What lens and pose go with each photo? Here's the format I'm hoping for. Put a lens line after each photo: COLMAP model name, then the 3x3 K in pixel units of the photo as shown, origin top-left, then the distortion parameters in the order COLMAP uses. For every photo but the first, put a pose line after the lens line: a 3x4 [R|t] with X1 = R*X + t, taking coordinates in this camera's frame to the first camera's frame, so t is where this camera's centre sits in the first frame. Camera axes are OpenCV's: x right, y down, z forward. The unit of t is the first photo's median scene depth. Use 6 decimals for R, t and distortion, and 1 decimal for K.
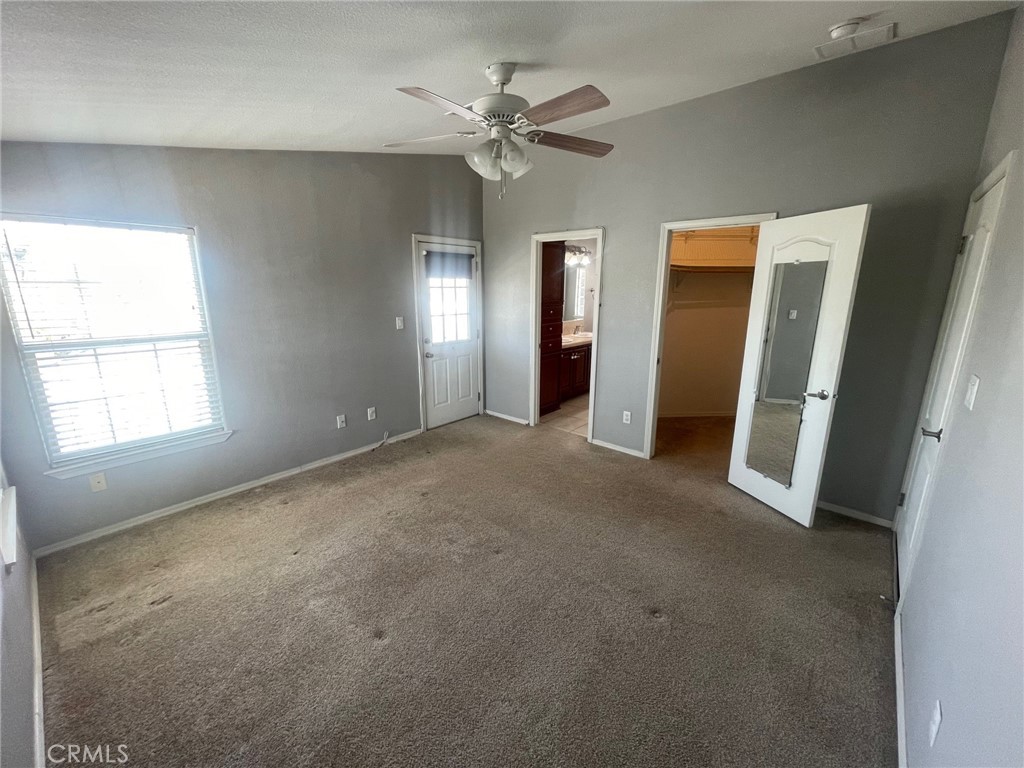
lens RADIAL K [[412.4, 0, 508.1], [0, 412.4, 380.7], [0, 0, 1]] dist [-0.001526, -0.001502]
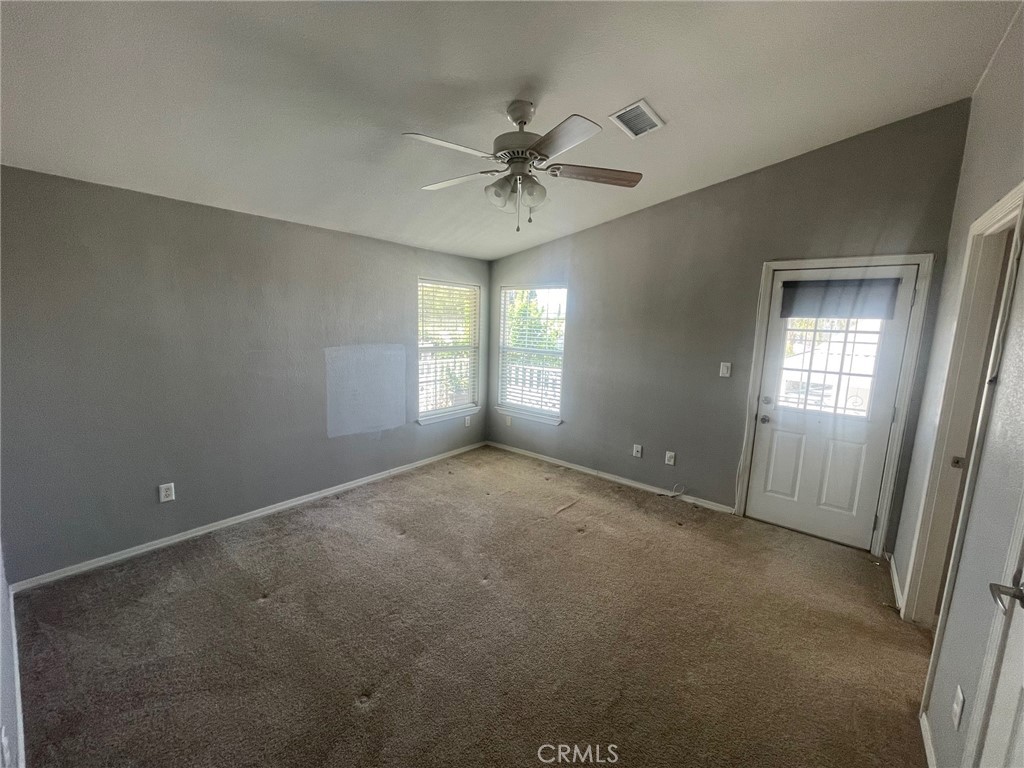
lens RADIAL K [[412.4, 0, 510.1], [0, 412.4, 375.6], [0, 0, 1]] dist [-0.001526, -0.001502]
pose [[0.030811, 0.130137, -0.991017, 0.669849], [-0.255553, 0.959559, 0.118061, -0.140196], [0.966304, 0.249620, 0.062822, 0.640335]]
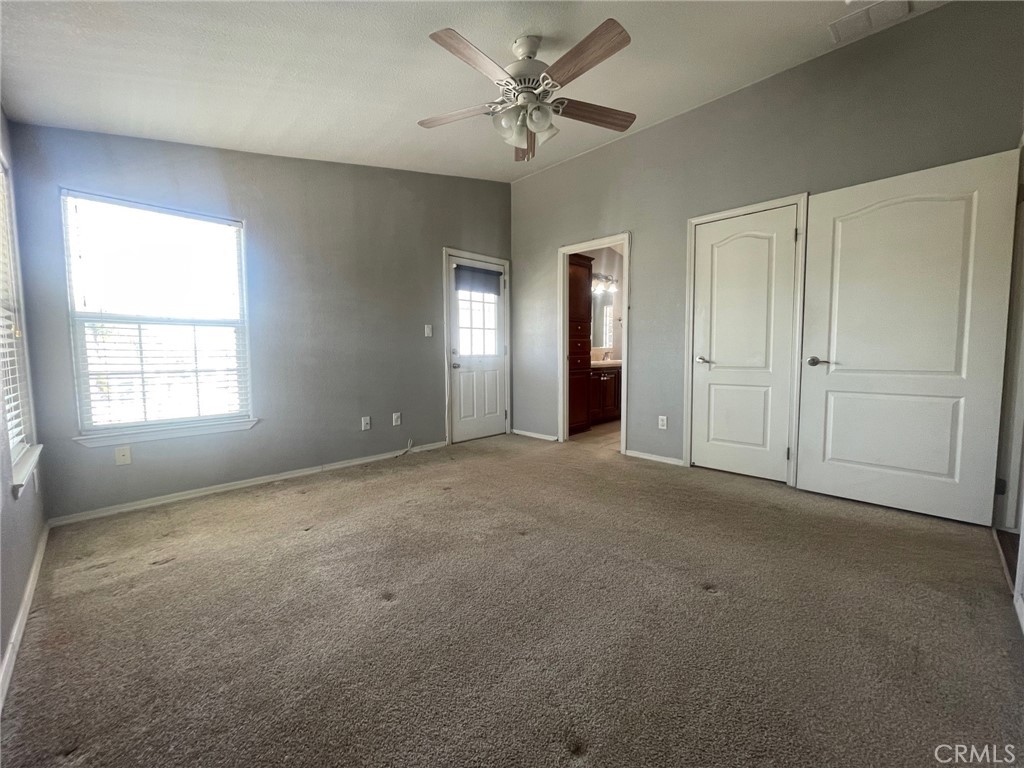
lens RADIAL K [[412.4, 0, 508.1], [0, 412.4, 380.4], [0, 0, 1]] dist [-0.001526, -0.001502]
pose [[0.997563, -0.003157, -0.069694, 0.003659], [-0.007798, 0.987670, -0.156359, 0.166147], [0.069329, 0.156521, 0.985238, 0.041795]]
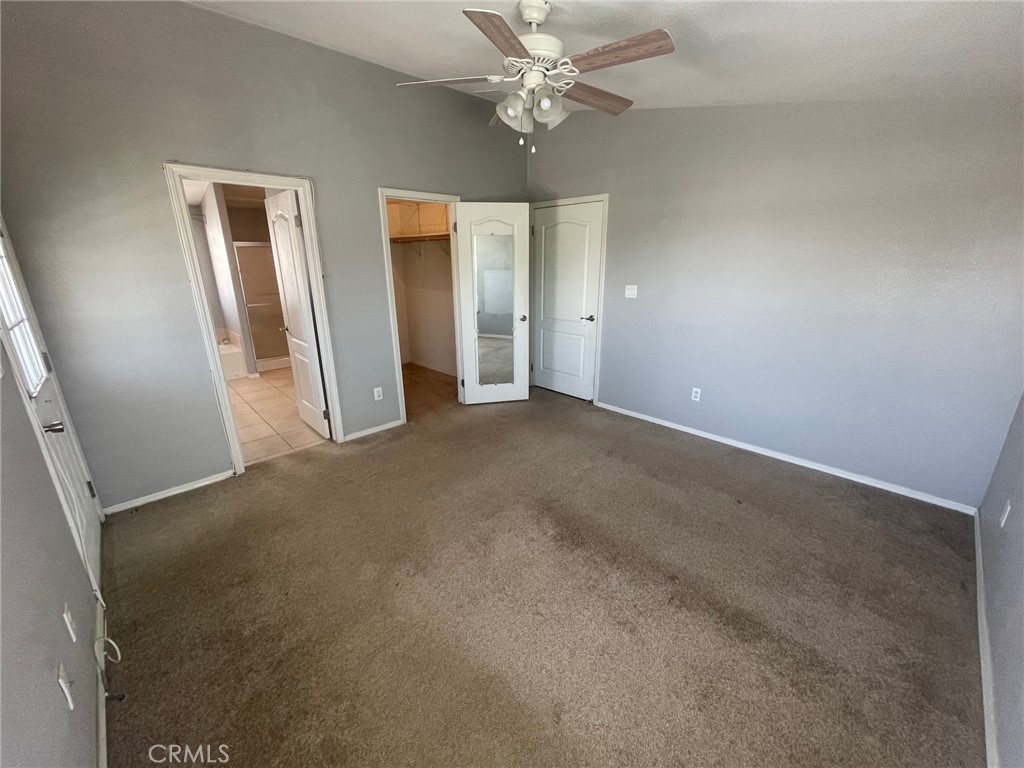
lens RADIAL K [[411.5, 0, 508.1], [0, 411.5, 385.8], [0, 0, 1]] dist [-0.002536, 0.000460]
pose [[0.089265, -0.309553, 0.946683, -0.673293], [0.232075, 0.930780, 0.282470, -0.148247], [-0.968593, 0.194487, 0.154925, 0.643986]]
